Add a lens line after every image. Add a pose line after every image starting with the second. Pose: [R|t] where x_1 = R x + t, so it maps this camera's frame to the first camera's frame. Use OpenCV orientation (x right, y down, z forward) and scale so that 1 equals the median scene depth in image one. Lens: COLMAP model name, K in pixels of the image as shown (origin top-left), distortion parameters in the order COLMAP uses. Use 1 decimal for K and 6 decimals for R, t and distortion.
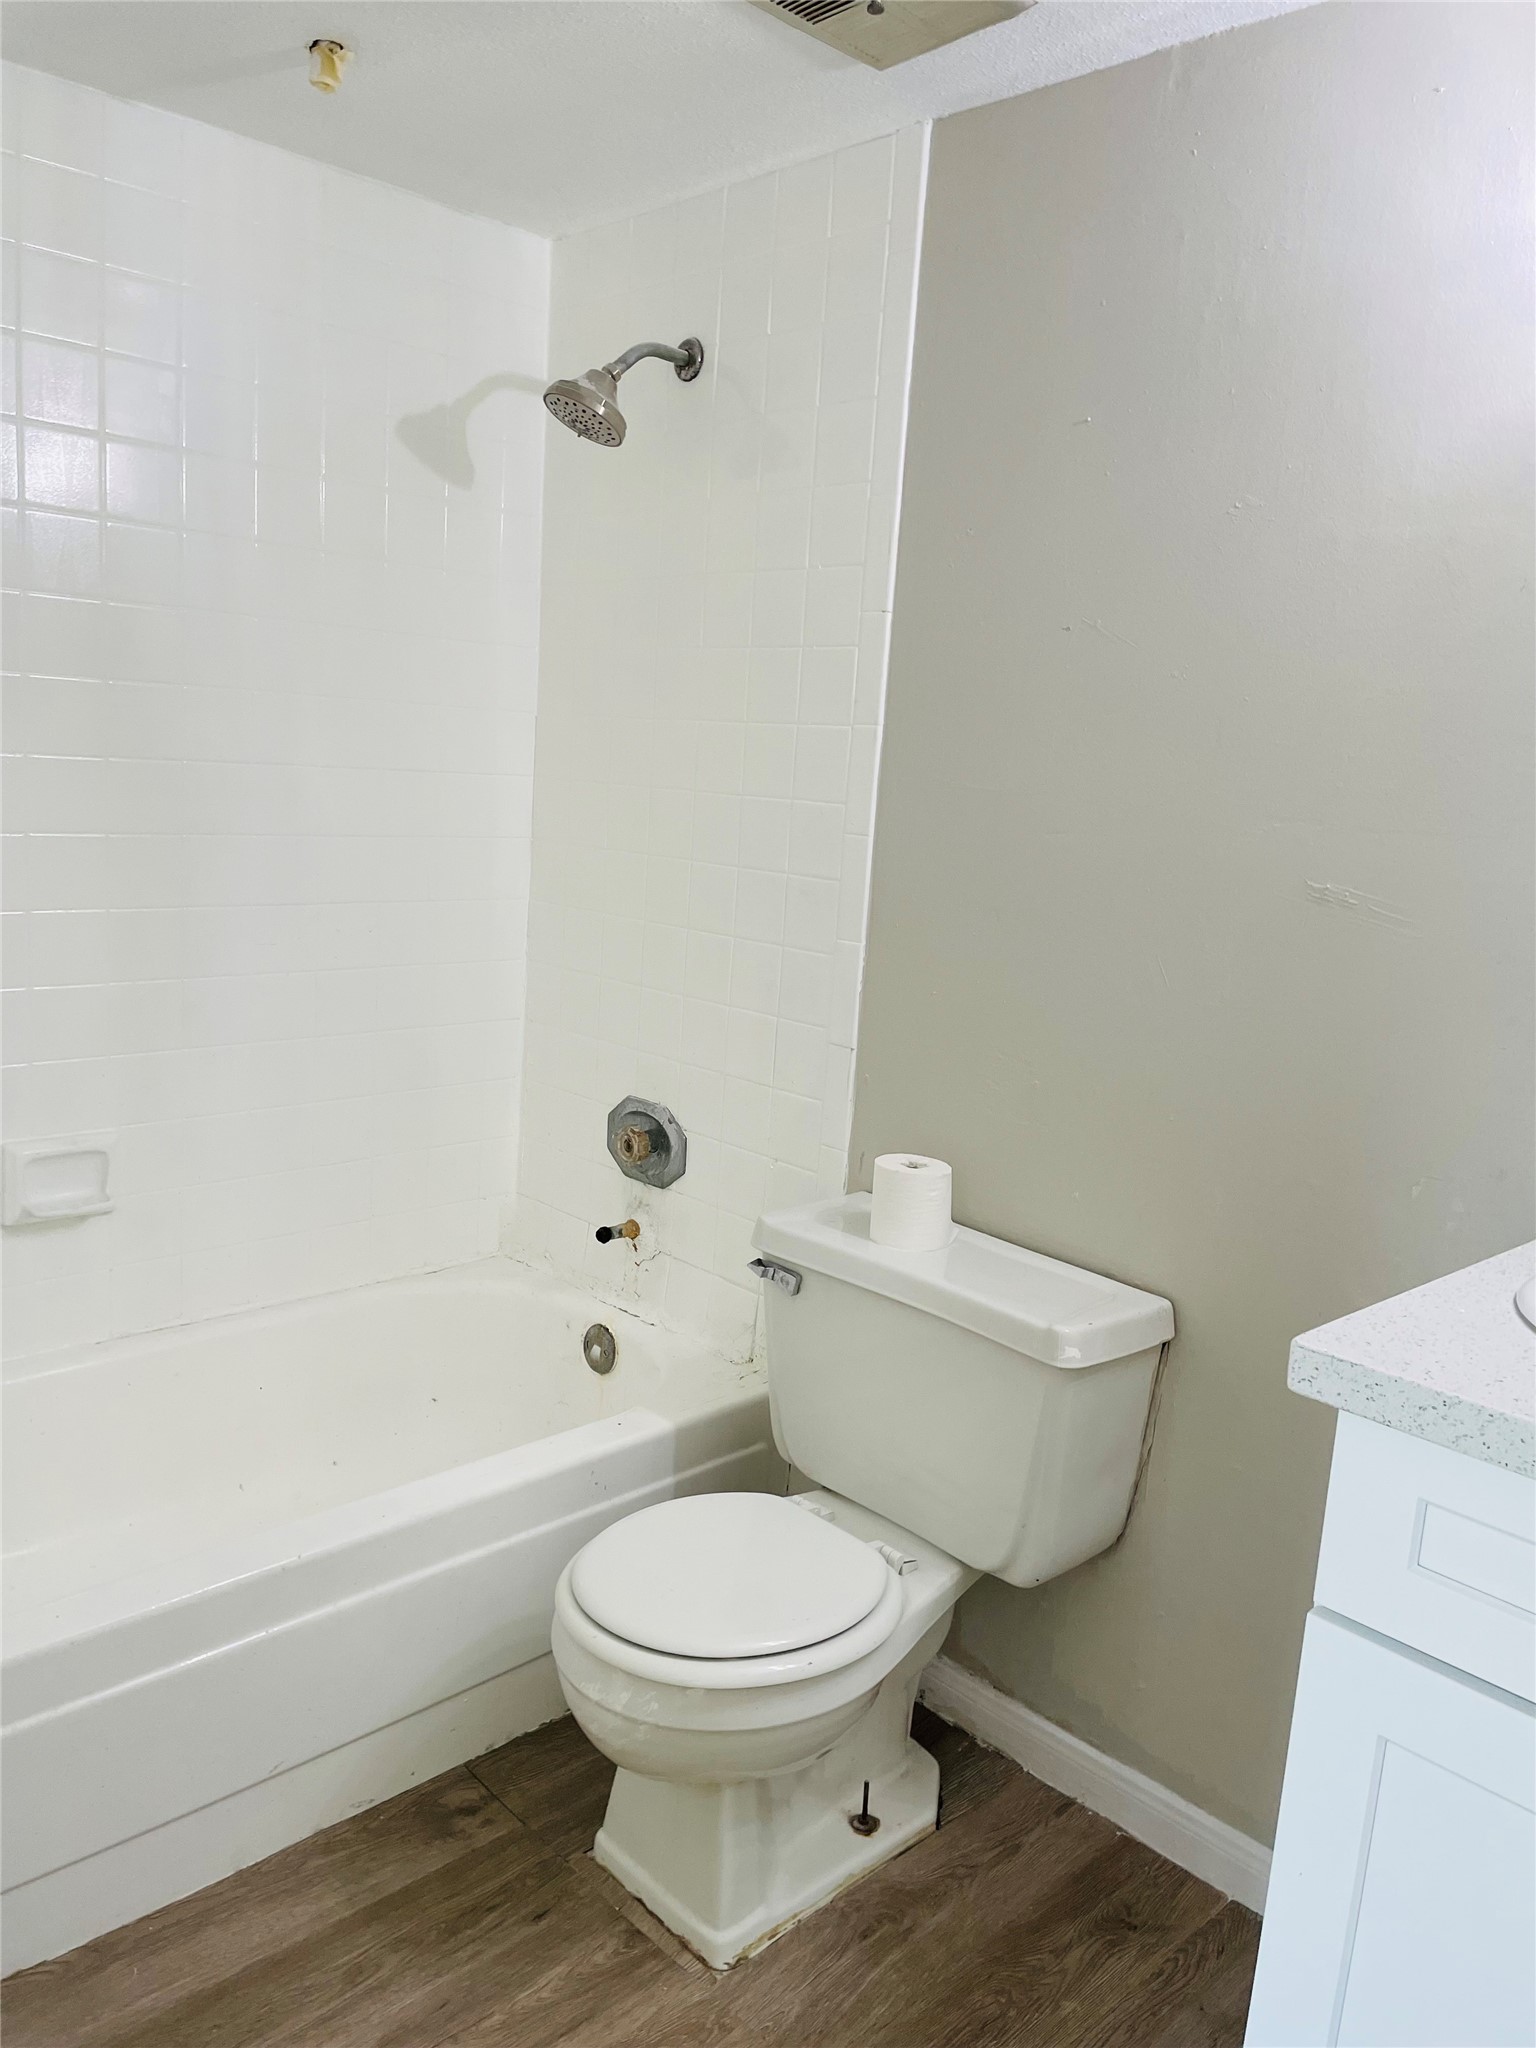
lens RADIAL K [[1549.8, 0, 764.5], [0, 1549.8, 1010.5], [0, 0, 1]] dist [0.104725, -0.140021]
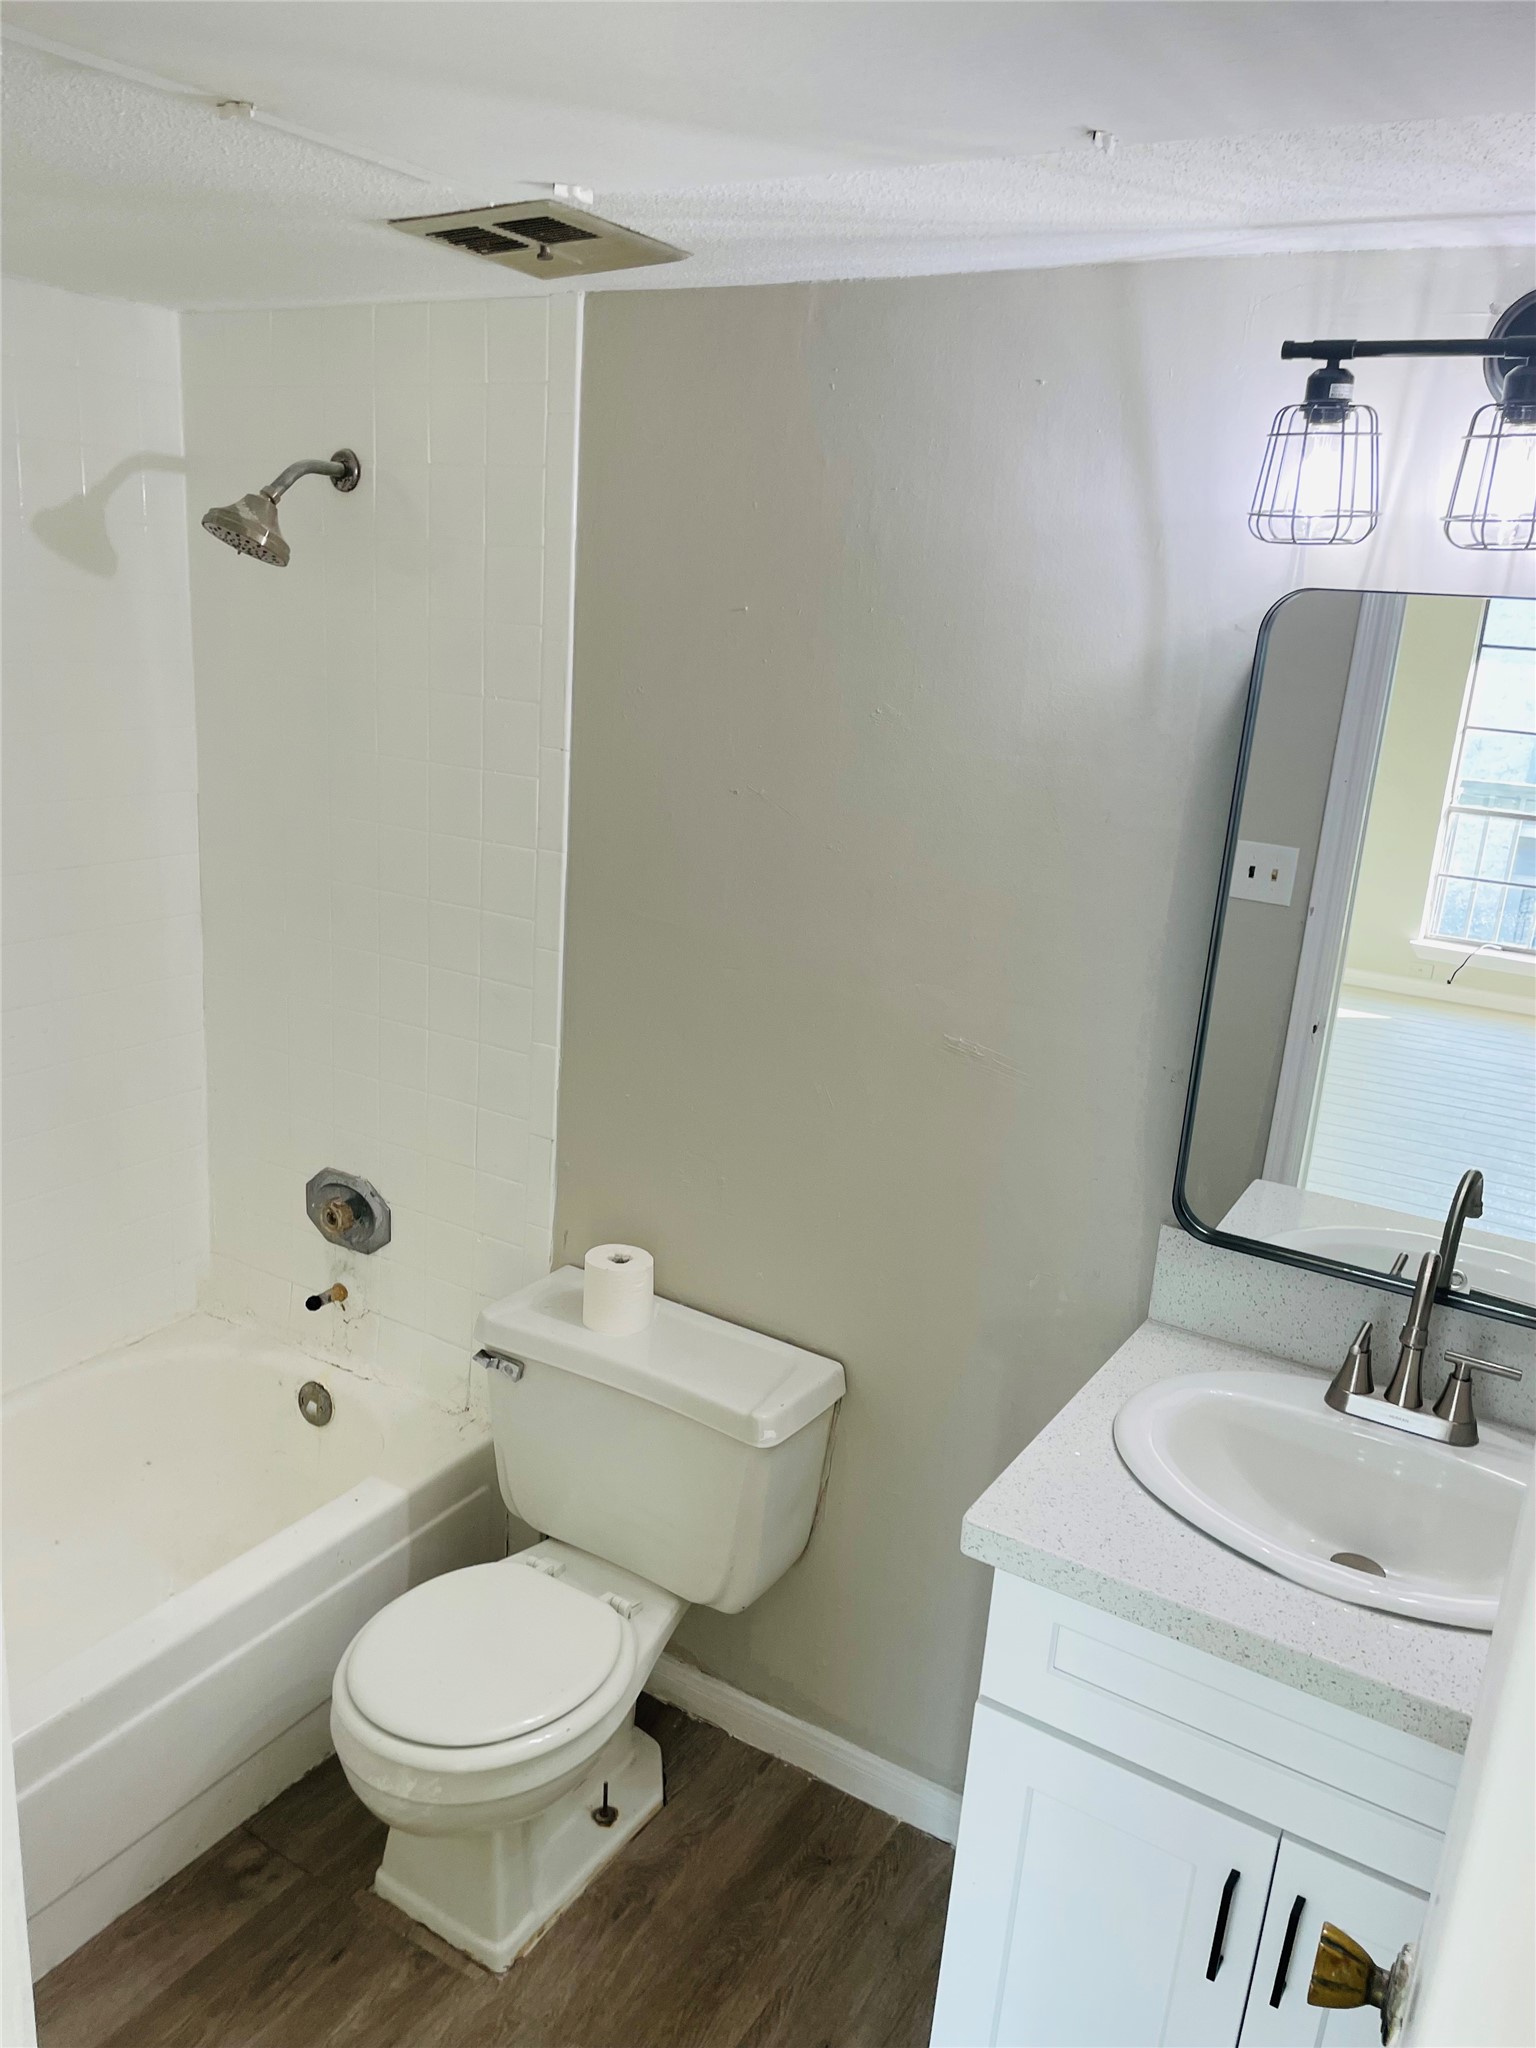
lens RADIAL K [[1549.7, 0, 761.2], [0, 1549.7, 1034.5], [0, 0, 1]] dist [0.098834, -0.129005]
pose [[0.968588, -0.067172, 0.239429, -0.066778], [0.036319, 0.990714, 0.131023, -0.215851], [-0.246006, -0.118211, 0.962033, -0.098995]]
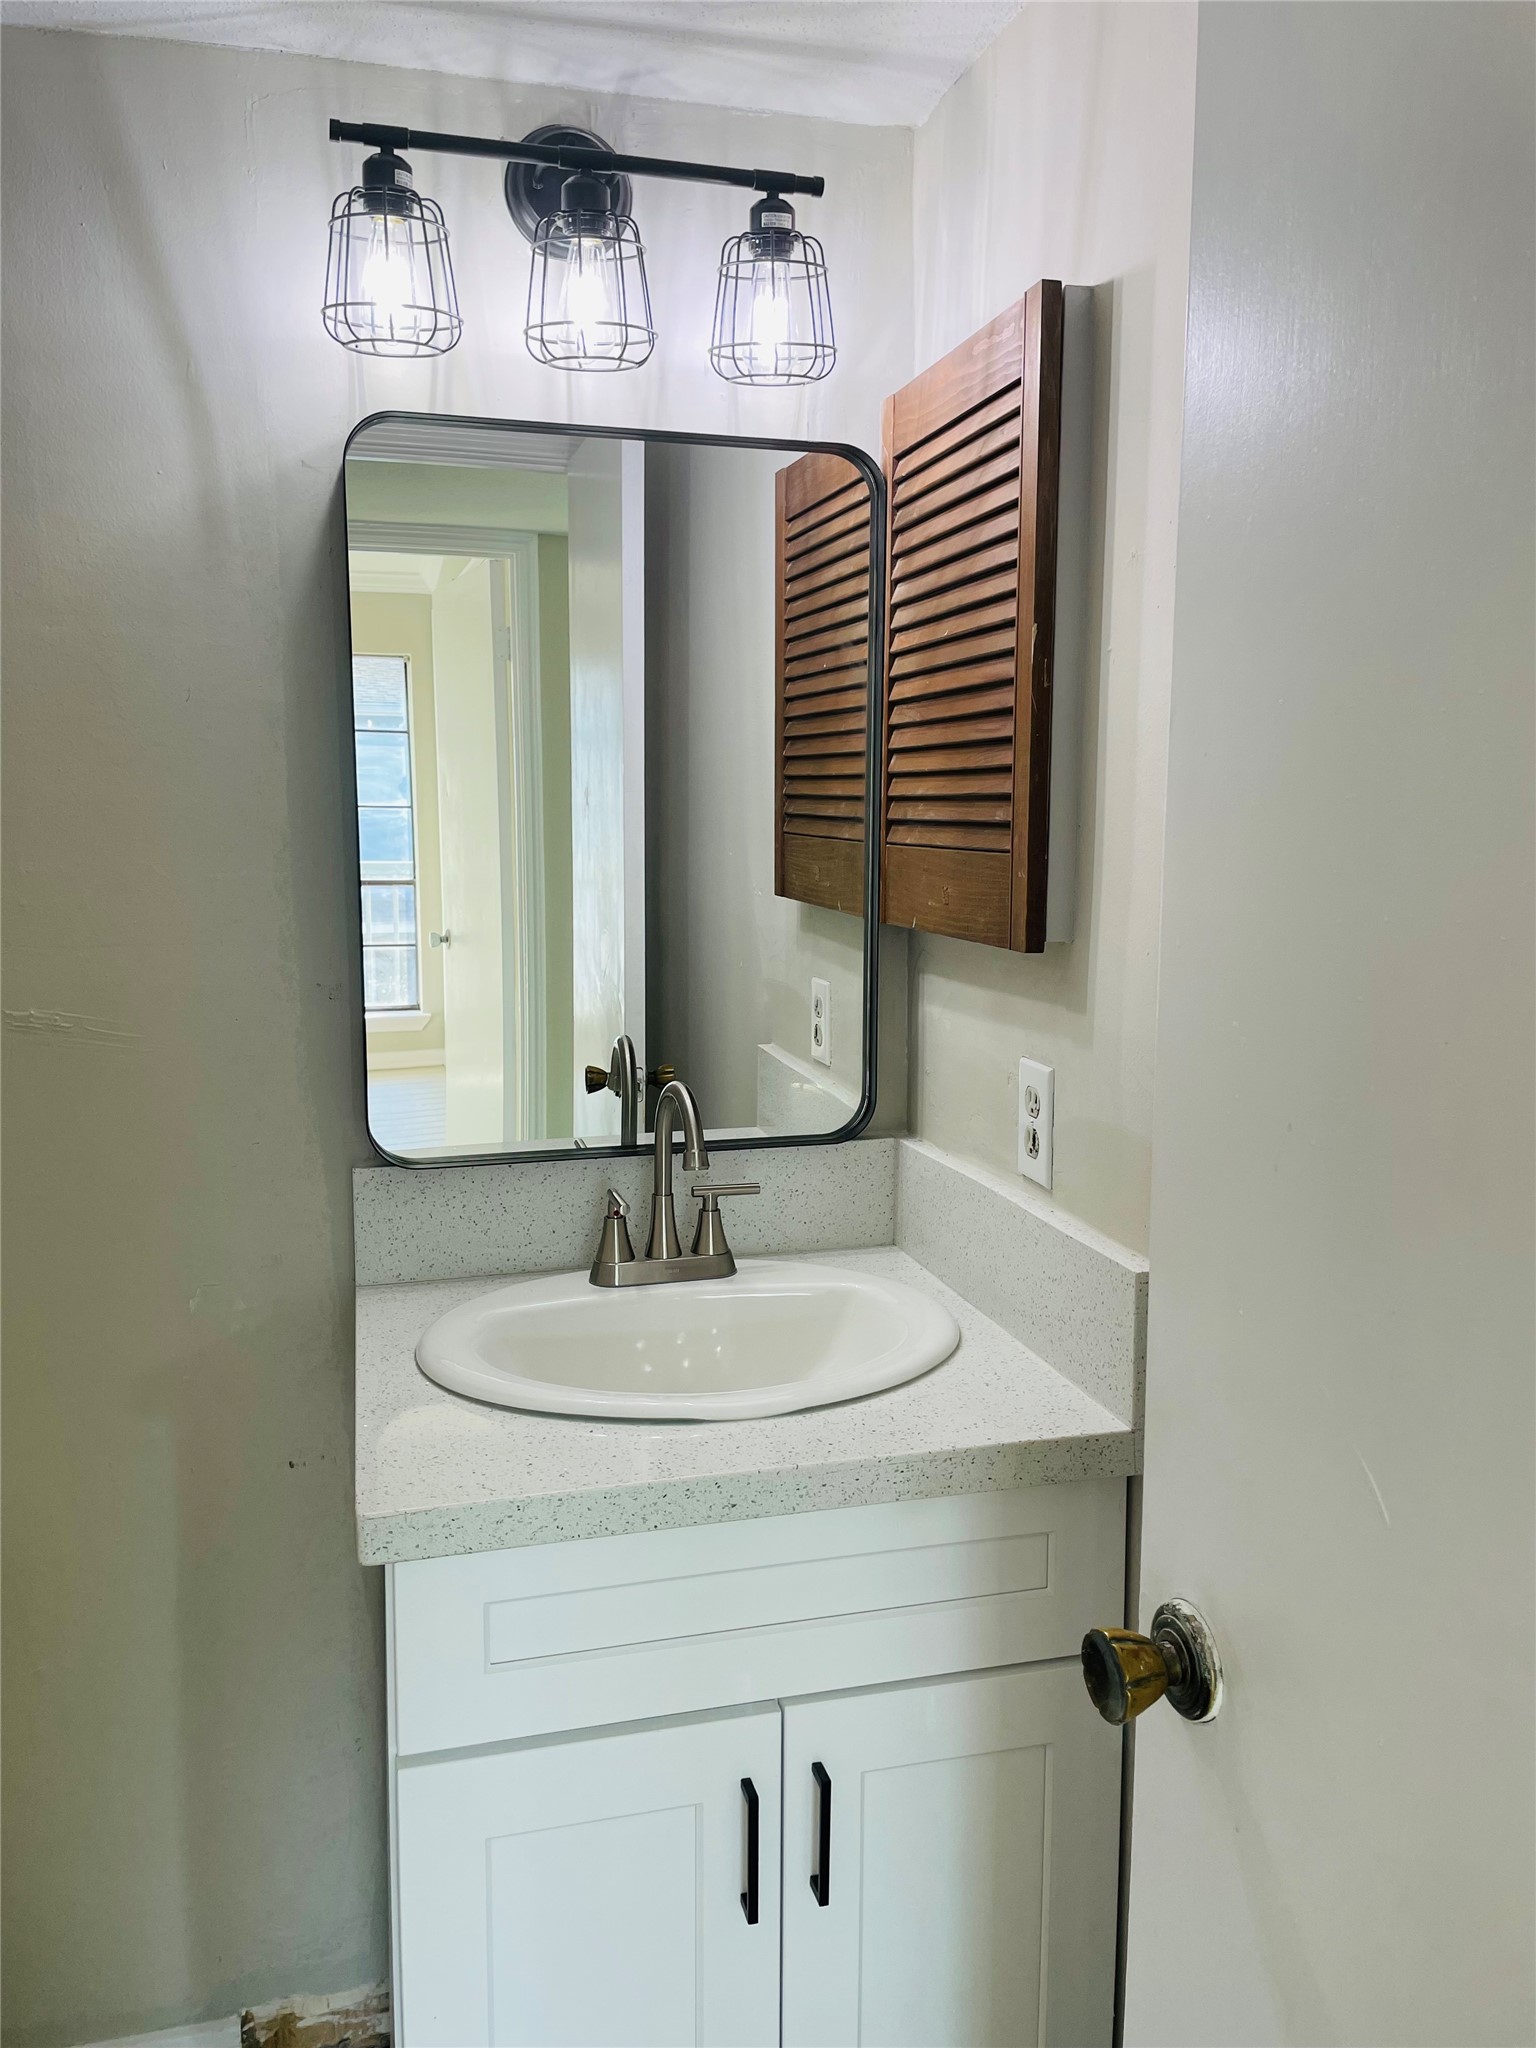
lens RADIAL K [[1537.0, 0, 766.1], [0, 1537.0, 1008.8], [0, 0, 1]] dist [0.106229, -0.127580]
pose [[0.485380, -0.174708, 0.856670, -0.183625], [0.169945, 0.979996, 0.103569, -0.090641], [-0.857627, 0.095316, 0.505361, 0.156786]]
